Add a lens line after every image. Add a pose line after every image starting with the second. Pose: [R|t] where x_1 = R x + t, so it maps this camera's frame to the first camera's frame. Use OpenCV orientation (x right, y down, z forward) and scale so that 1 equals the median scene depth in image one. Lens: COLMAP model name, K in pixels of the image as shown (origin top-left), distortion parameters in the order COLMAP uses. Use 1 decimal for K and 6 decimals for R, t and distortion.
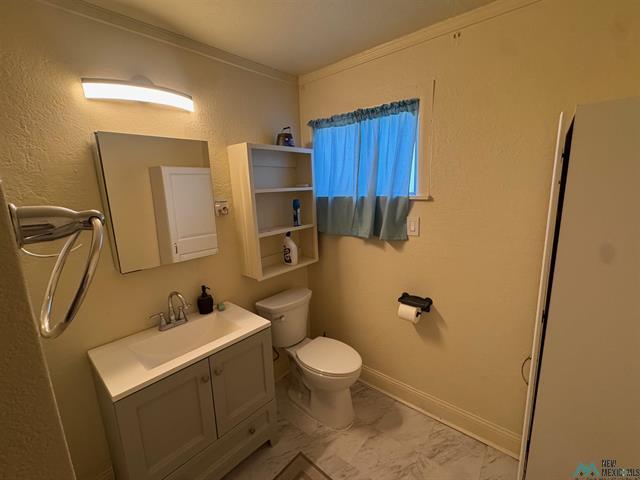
lens RADIAL K [[280.9, 0, 319.2], [0, 280.9, 241.9], [0, 0, 1]] dist [-0.003322, -0.000399]
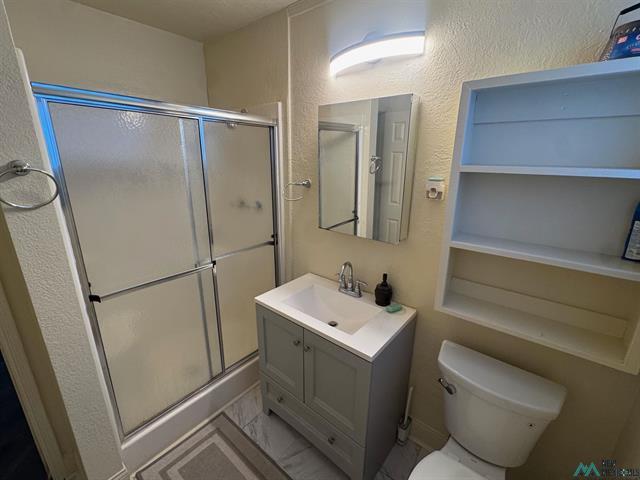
lens RADIAL K [[280.9, 0, 320.2], [0, 280.9, 236.0], [0, 0, 1]] dist [-0.003322, -0.000399]
pose [[0.036444, 0.312427, -0.949242, 0.368089], [-0.201018, 0.932750, 0.299281, -0.172141], [0.978909, 0.179908, 0.096797, 0.711936]]
